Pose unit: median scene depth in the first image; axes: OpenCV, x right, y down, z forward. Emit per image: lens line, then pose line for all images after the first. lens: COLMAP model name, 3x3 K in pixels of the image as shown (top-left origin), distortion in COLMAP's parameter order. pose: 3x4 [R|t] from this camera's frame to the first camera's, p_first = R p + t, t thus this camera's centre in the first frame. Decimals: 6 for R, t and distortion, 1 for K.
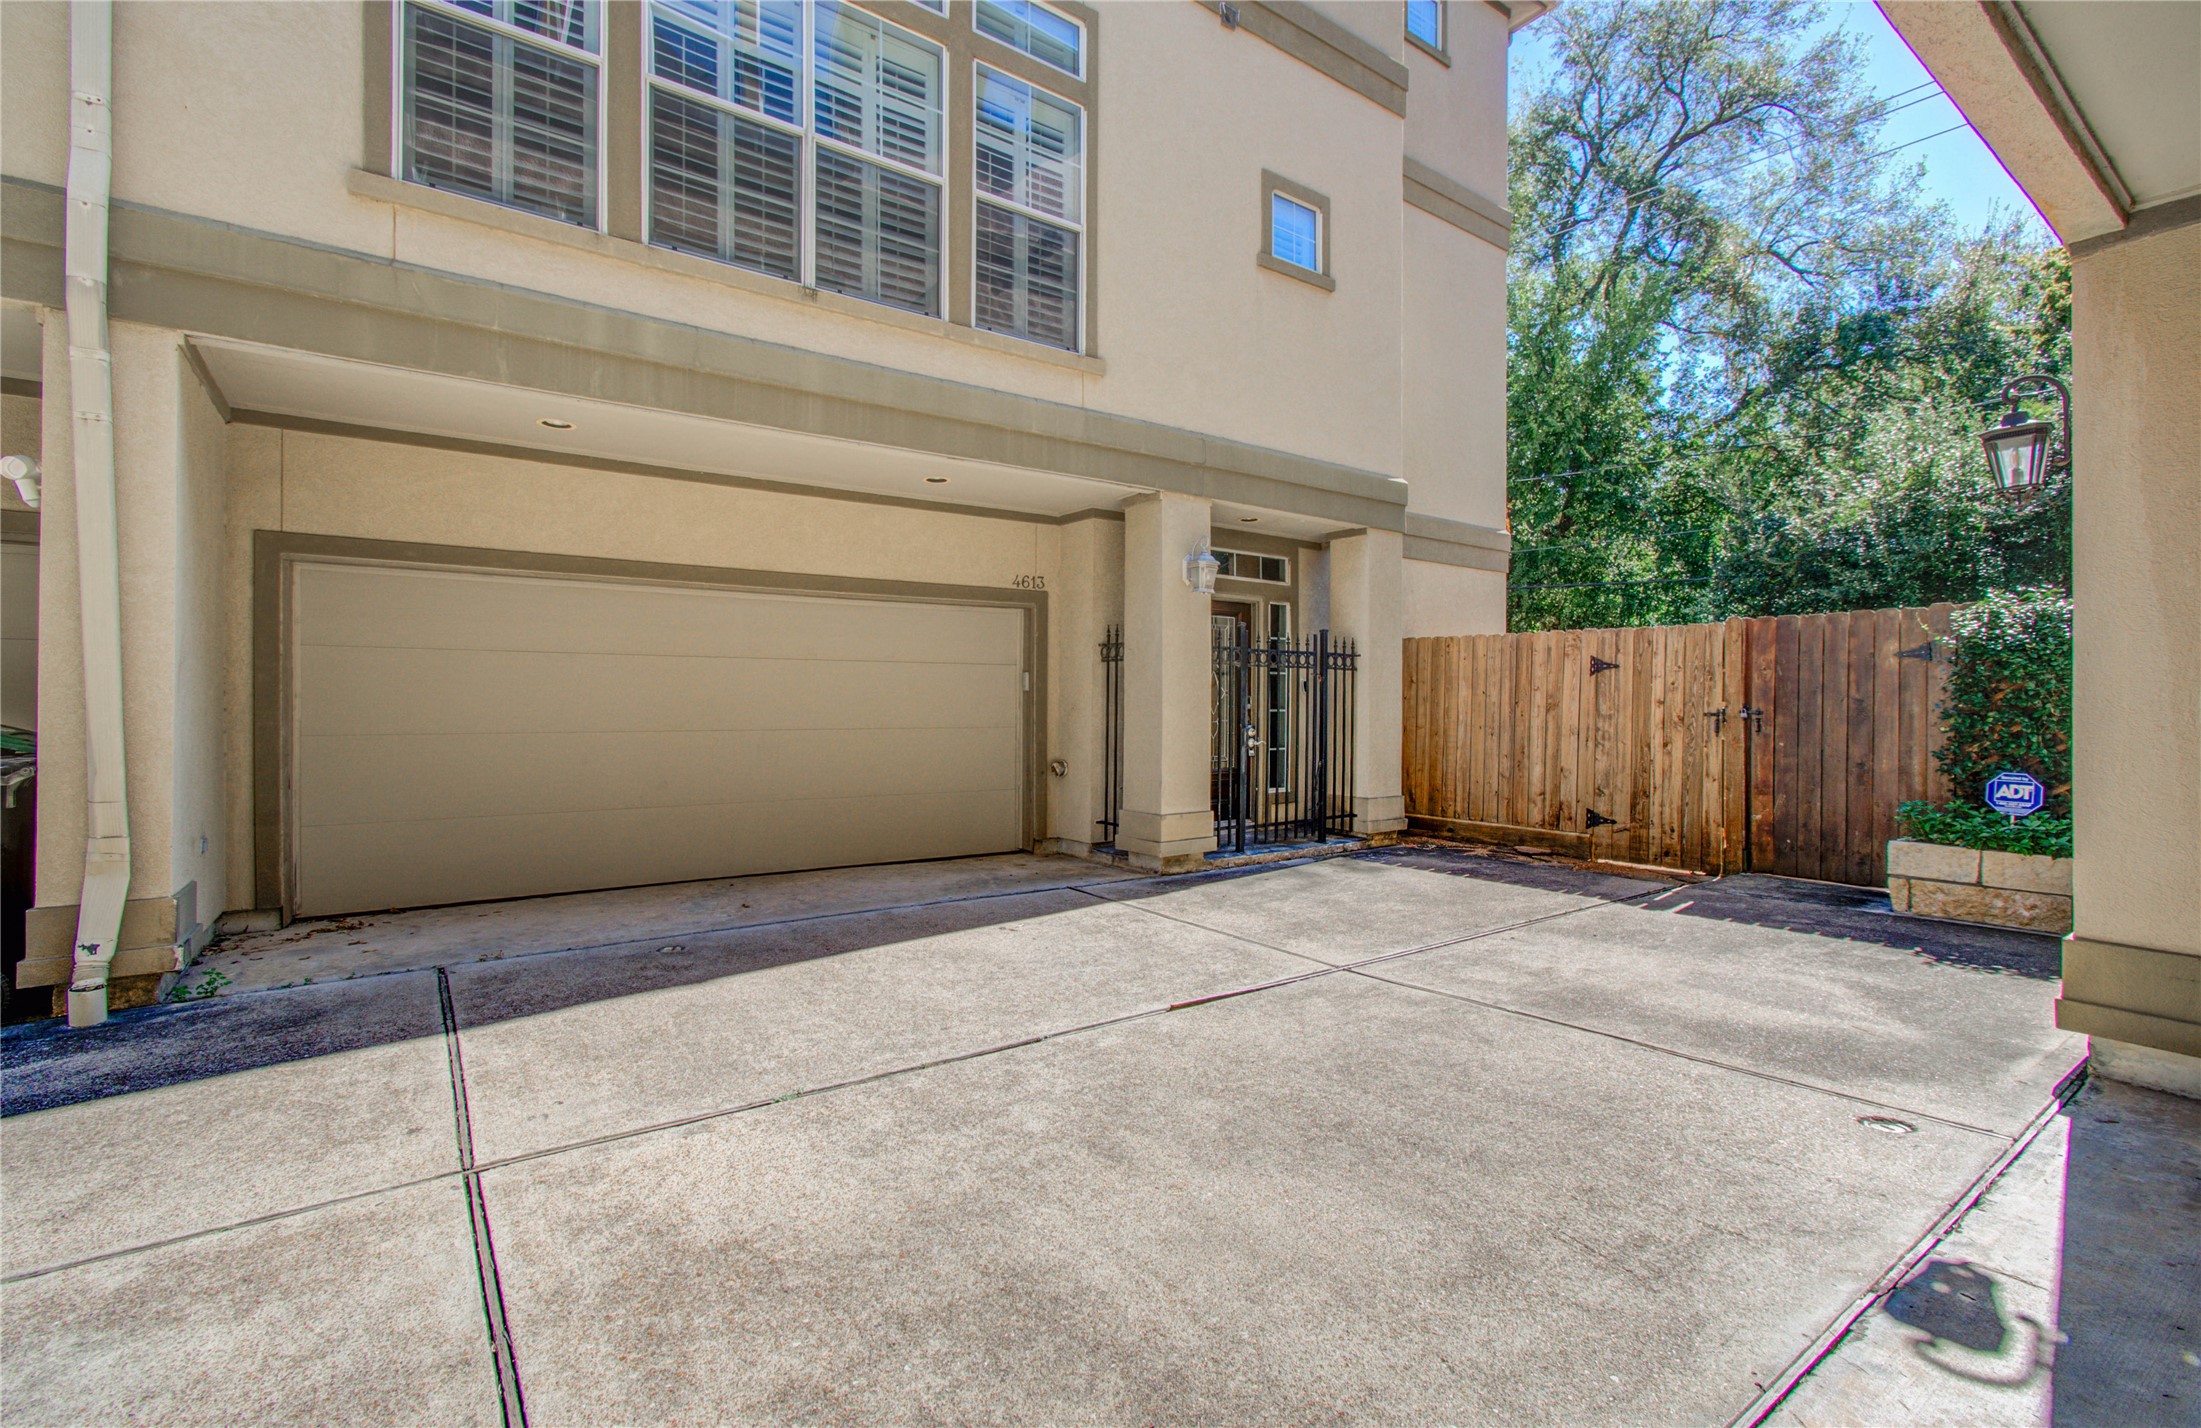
lens RADIAL K [[957.3, 0, 1100.5], [0, 957.3, 709.1], [0, 0, 1]] dist [-0.003352, 0.007319]
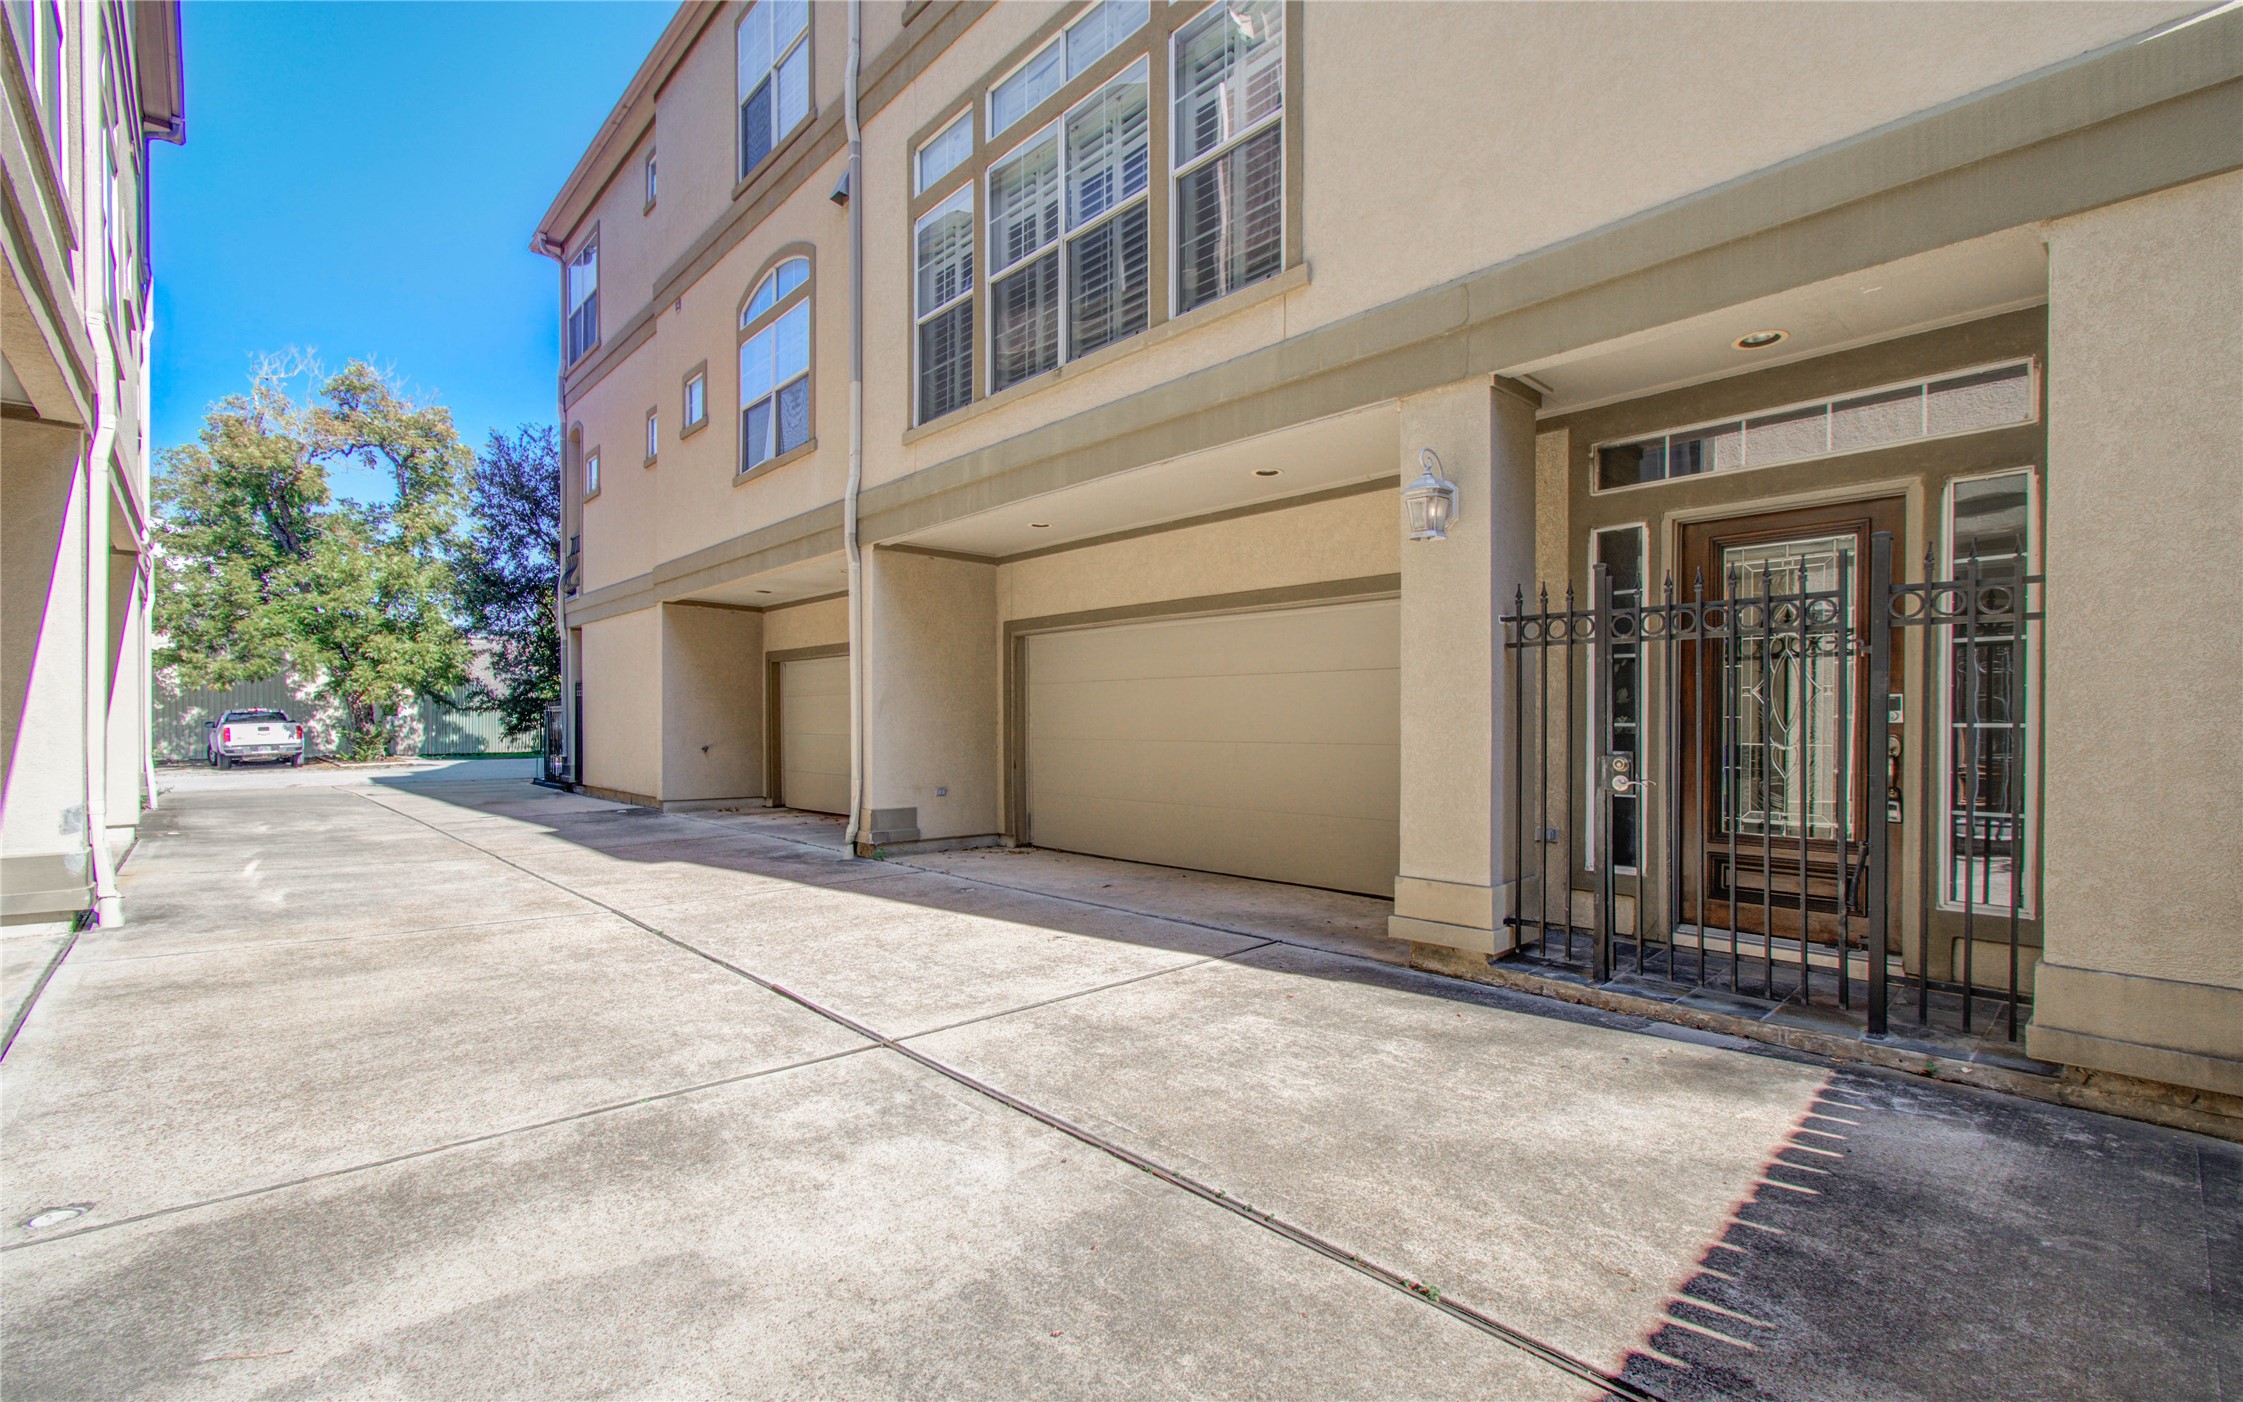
lens RADIAL K [[961.8, 0, 1124.3], [0, 961.8, 722.7], [0, 0, 1]] dist [-0.000104, 0.000381]
pose [[0.143708, -0.001284, -0.989619, 1.005319], [-0.002390, 0.999996, -0.001645, 0.006532], [0.989617, 0.002602, 0.143704, 1.014980]]
